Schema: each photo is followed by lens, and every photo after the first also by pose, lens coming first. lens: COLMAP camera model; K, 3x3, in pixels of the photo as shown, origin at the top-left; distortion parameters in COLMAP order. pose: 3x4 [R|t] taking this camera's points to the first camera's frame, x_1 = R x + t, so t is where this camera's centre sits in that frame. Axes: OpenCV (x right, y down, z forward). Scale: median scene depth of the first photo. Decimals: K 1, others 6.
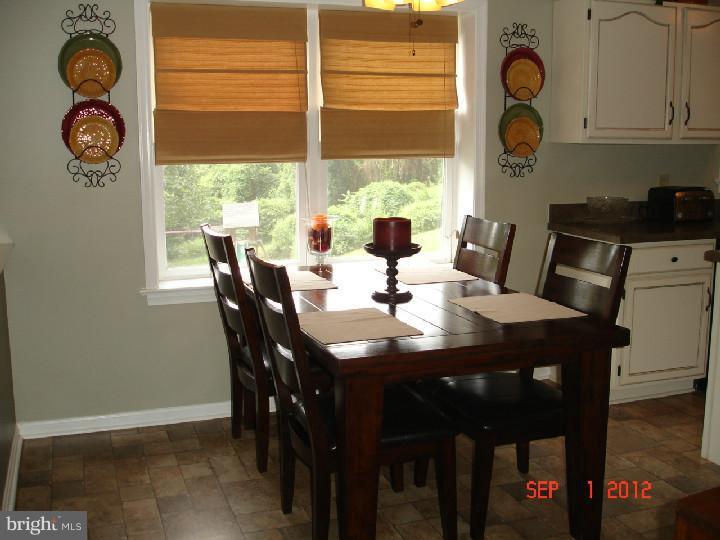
lens RADIAL K [[811.2, 0, 360.0], [0, 811.2, 270.0], [0, 0, 1]] dist [-0.071444, -0.017877]
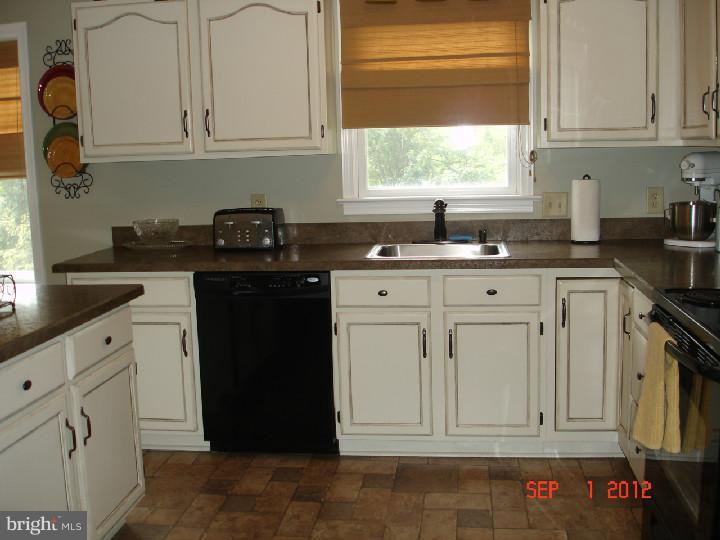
lens RADIAL K [[802.3, 0, 360.0], [0, 802.3, 270.0], [0, 0, 1]] dist [-0.106747, -0.017576]
pose [[0.889450, 0.046386, -0.454672, 0.571047], [-0.046337, 0.998862, 0.011257, -0.034336], [0.454677, 0.011055, 0.890588, 0.195487]]
